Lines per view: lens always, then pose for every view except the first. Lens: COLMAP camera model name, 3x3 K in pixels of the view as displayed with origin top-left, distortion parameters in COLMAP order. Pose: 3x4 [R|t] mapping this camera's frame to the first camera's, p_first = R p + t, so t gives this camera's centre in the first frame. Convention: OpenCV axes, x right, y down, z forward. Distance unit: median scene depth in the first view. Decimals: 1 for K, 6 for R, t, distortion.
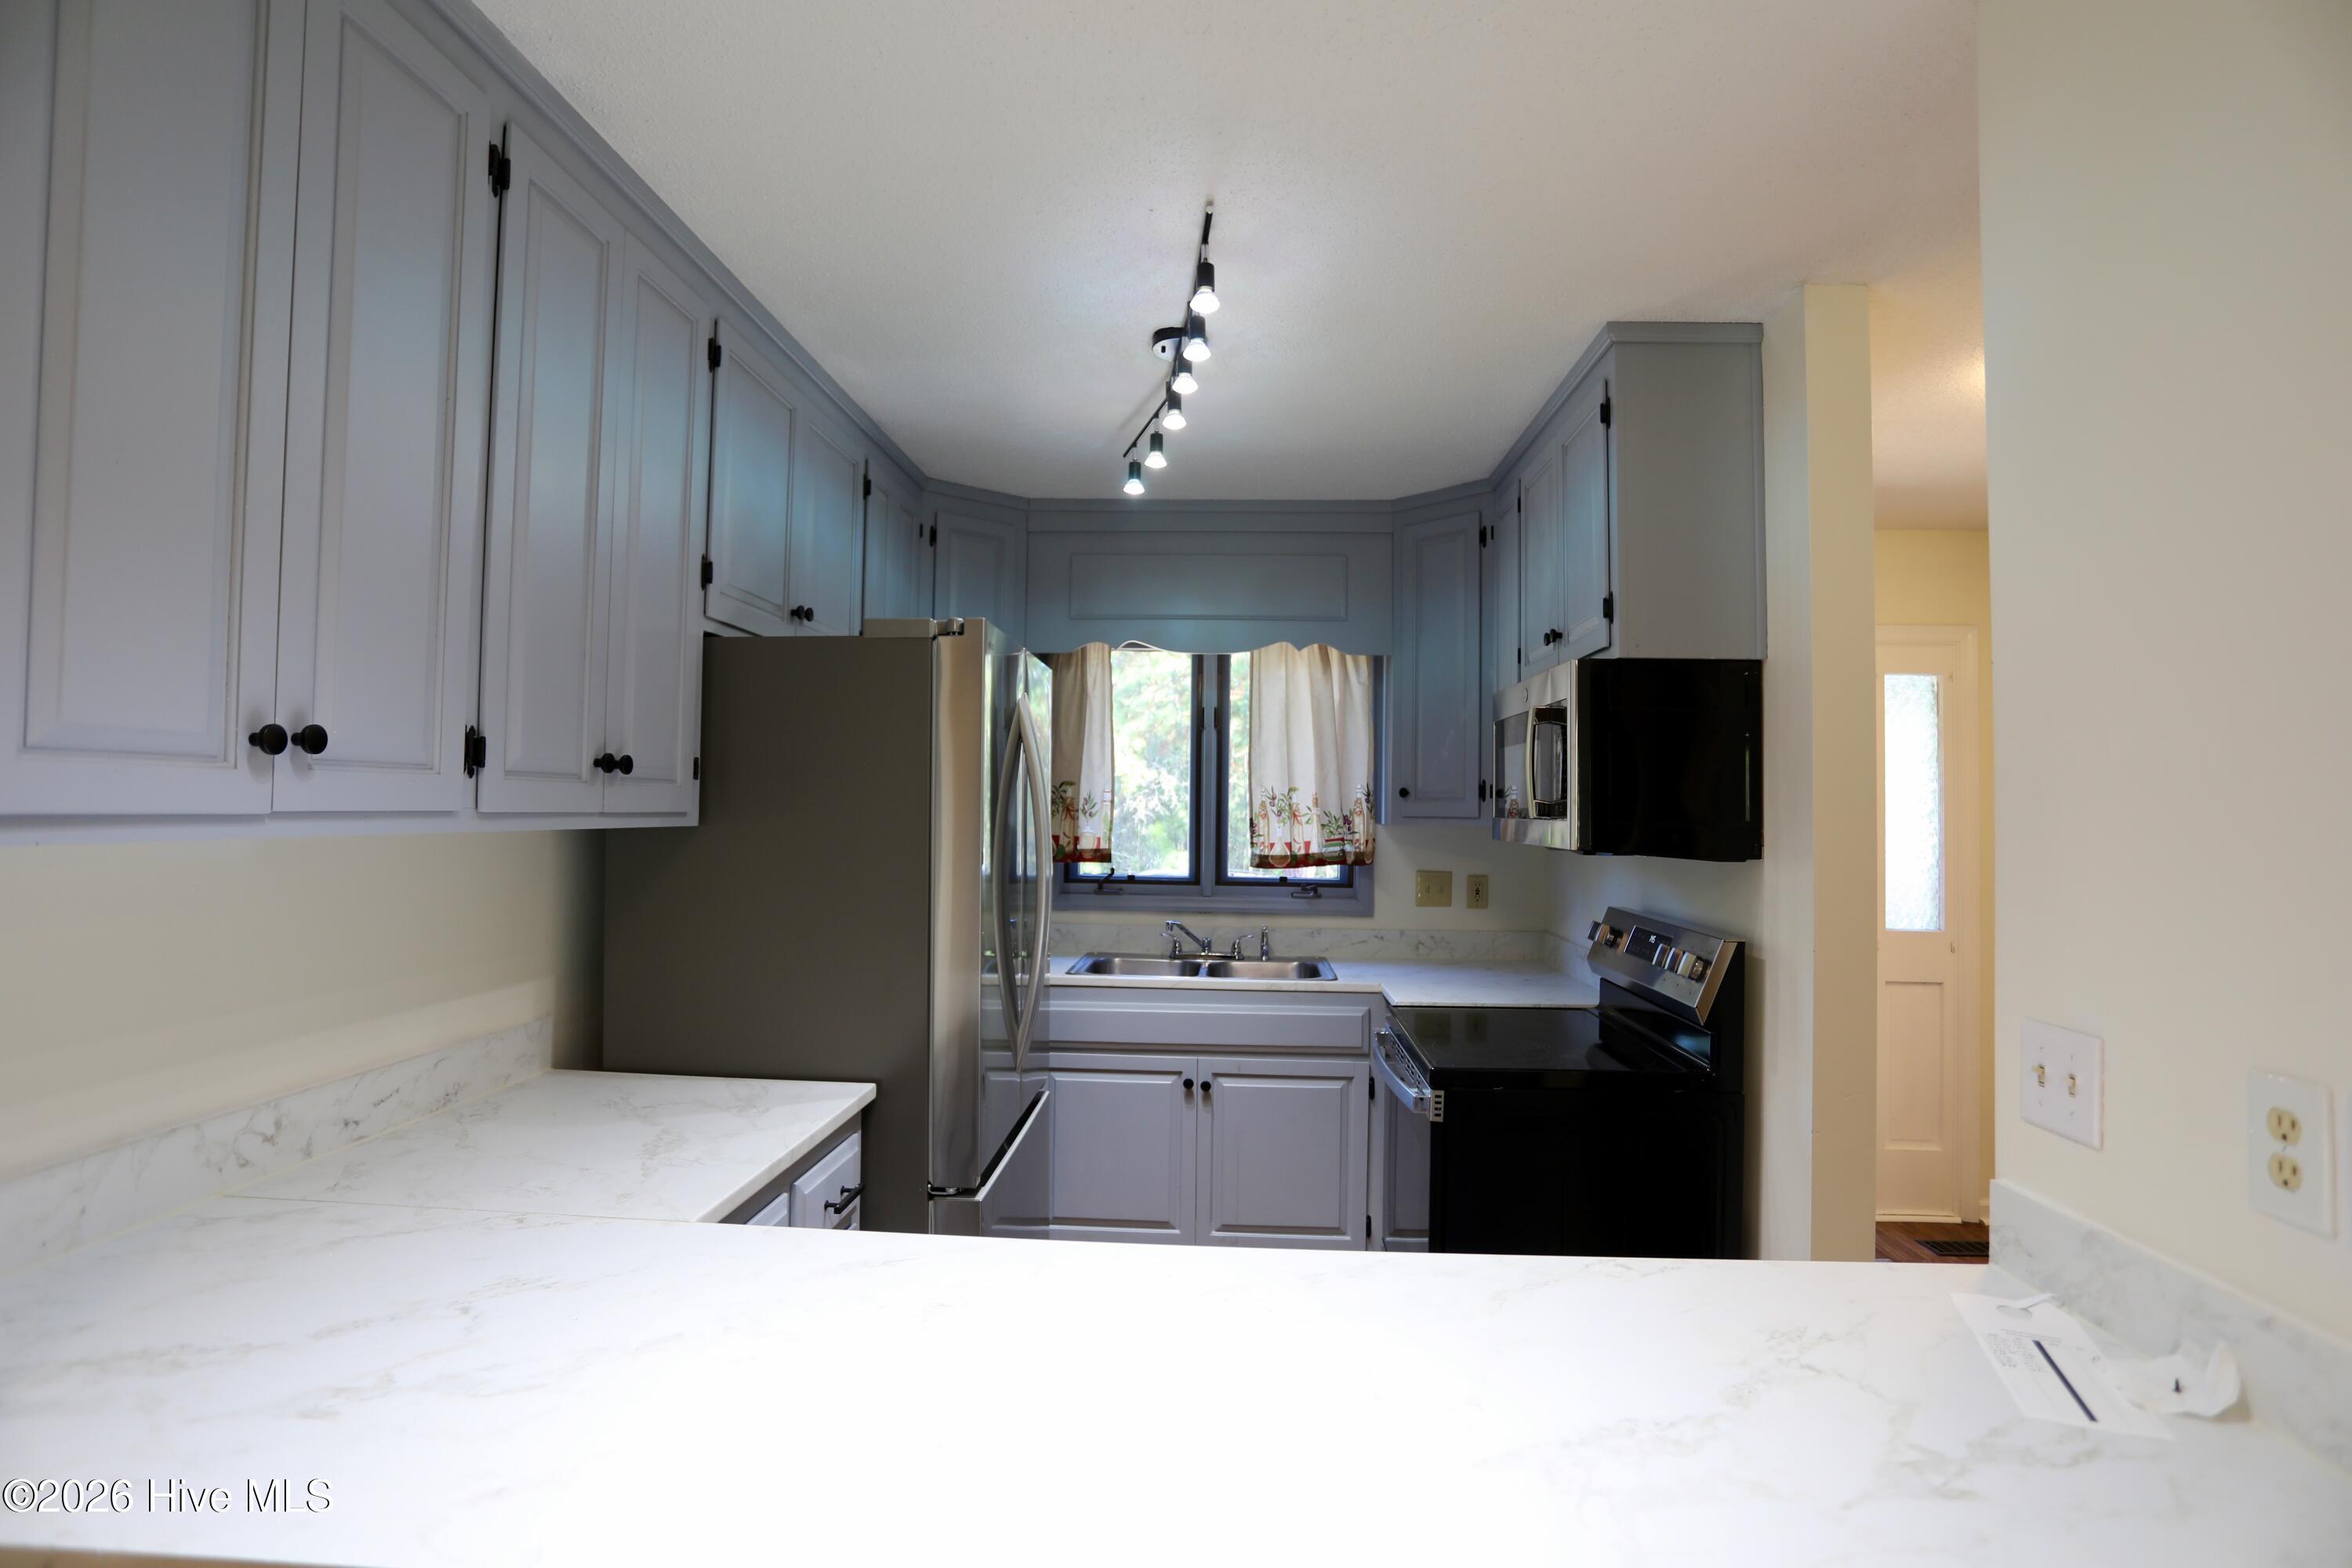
lens RADIAL K [[1167.8, 0, 1177.3], [0, 1167.8, 767.9], [0, 0, 1]] dist [-0.048565, 0.015132]
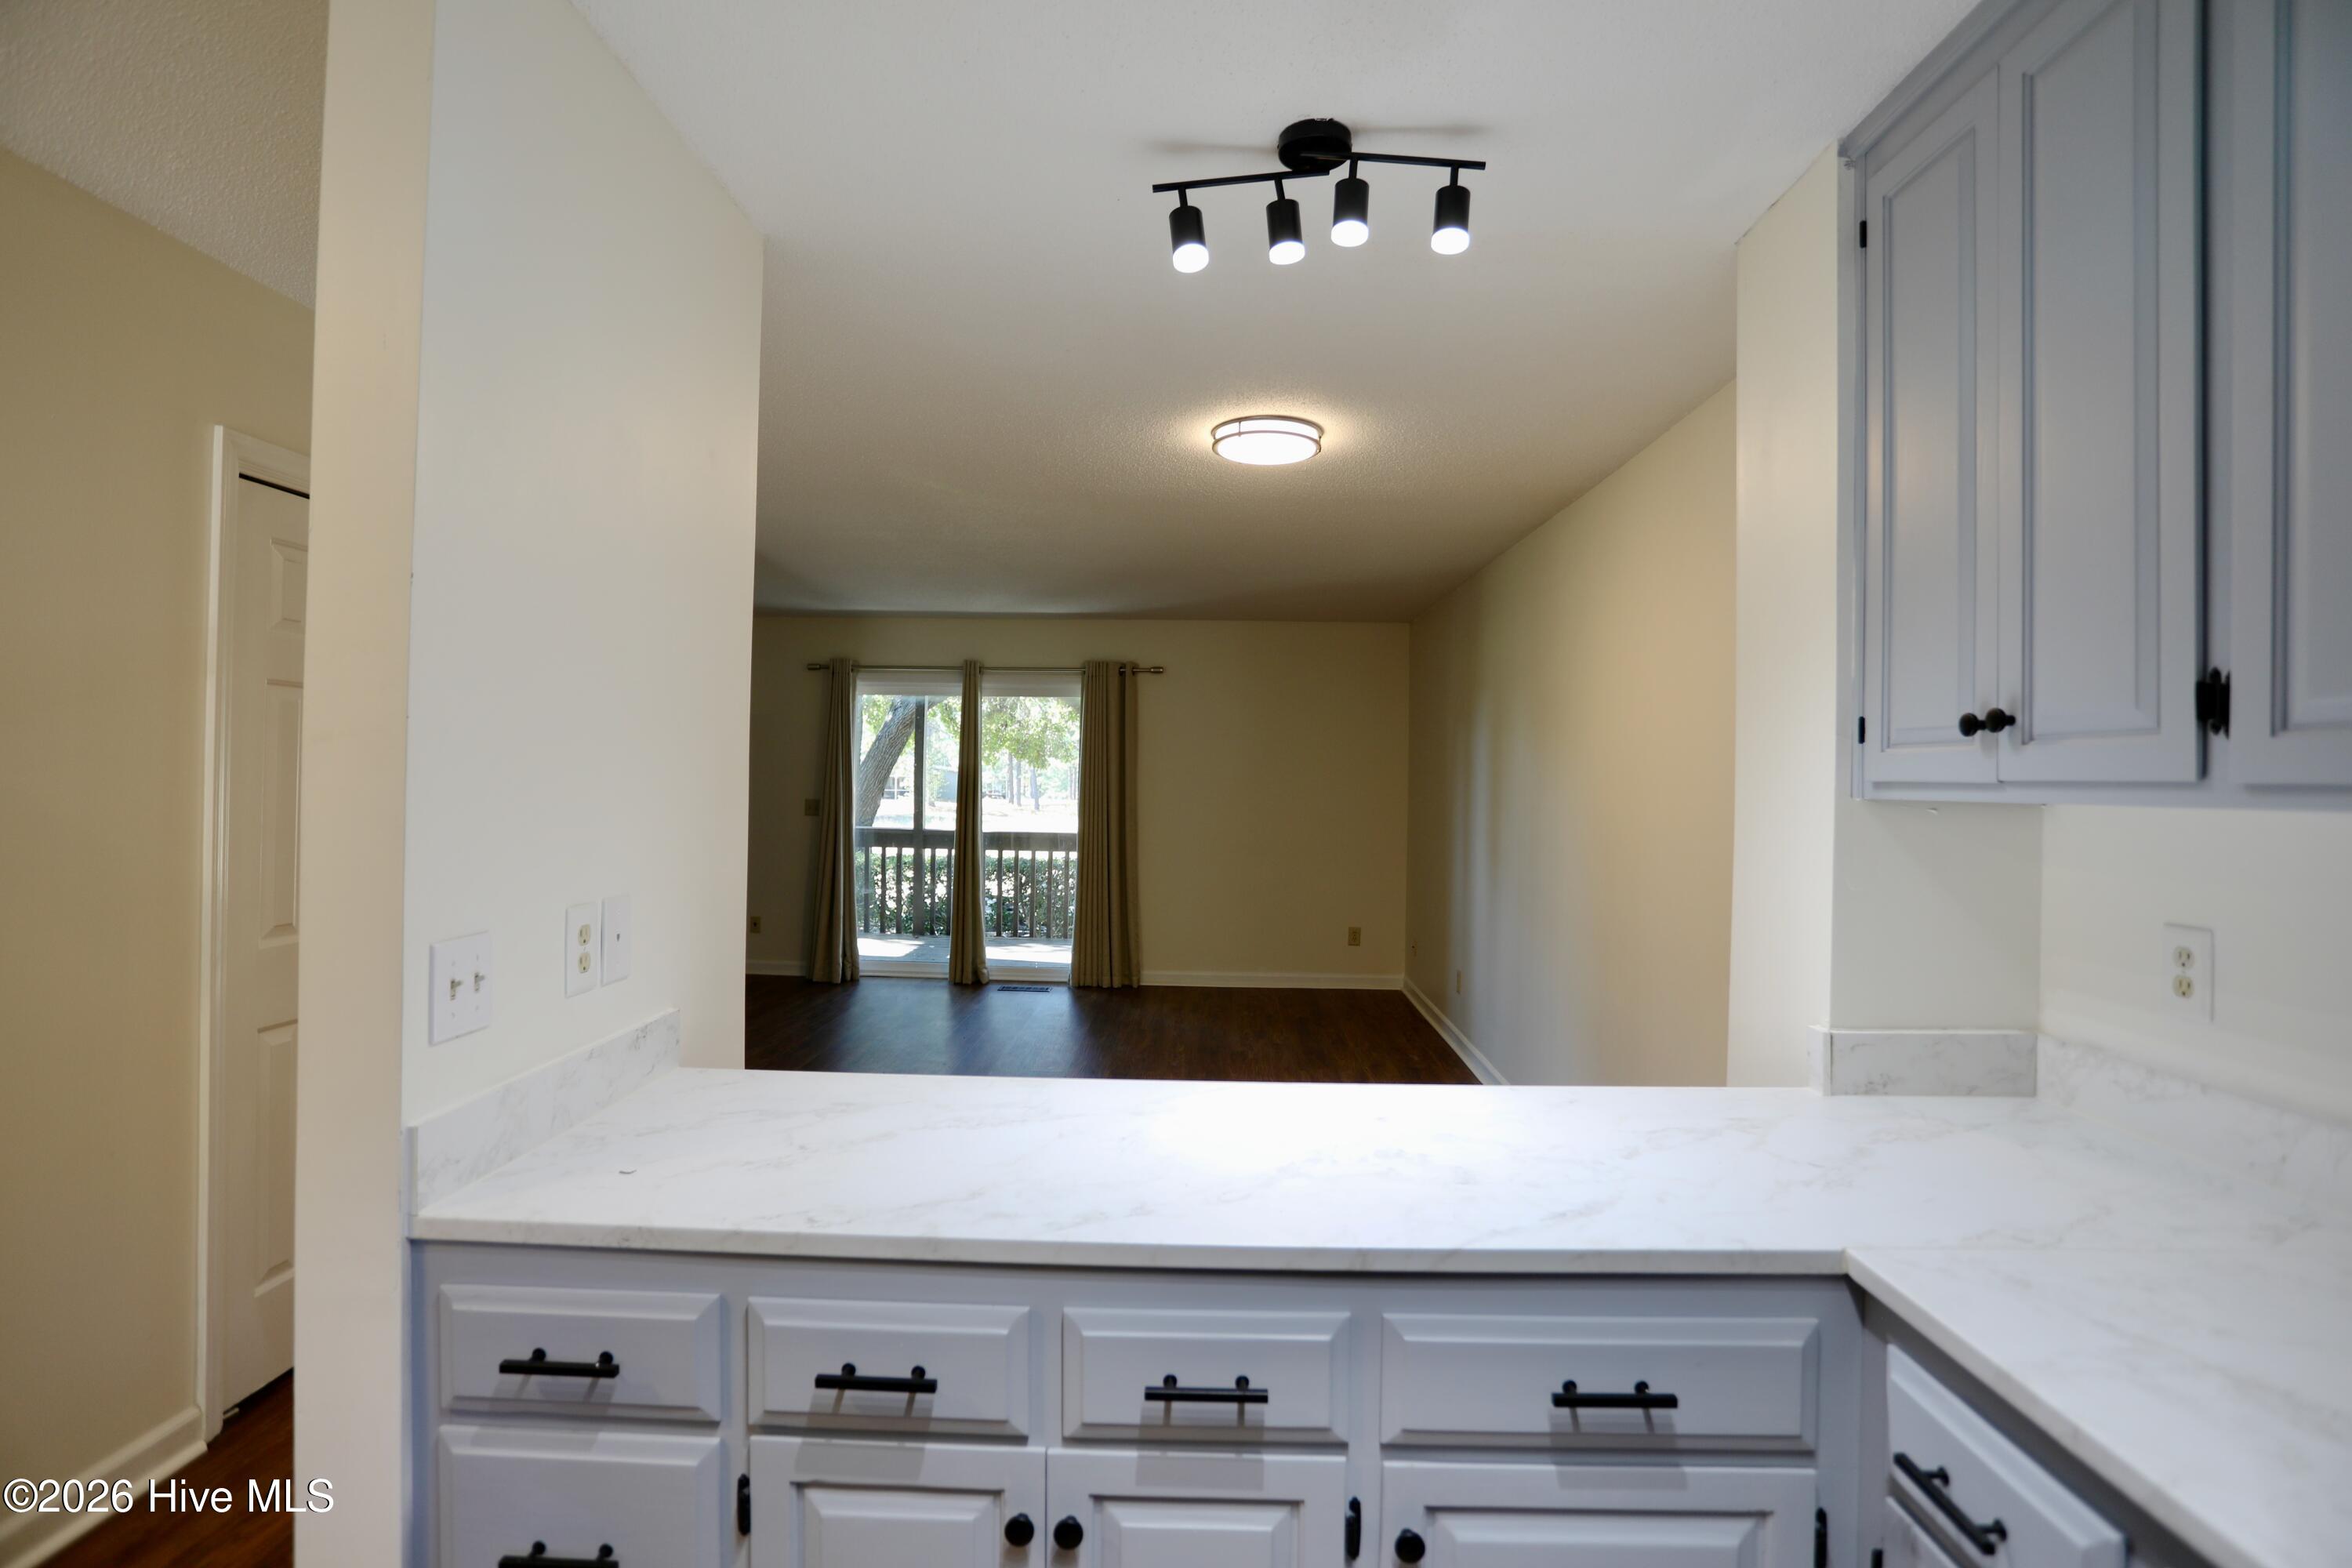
lens RADIAL K [[1139.8, 0, 1174.9], [0, 1139.8, 784.5], [0, 0, 1]] dist [-0.063874, 0.022127]
pose [[-0.999461, -0.026253, -0.019691, 0.062822], [-0.025689, 0.999266, -0.028402, 0.049645], [0.020422, -0.027881, -0.999403, 1.090189]]
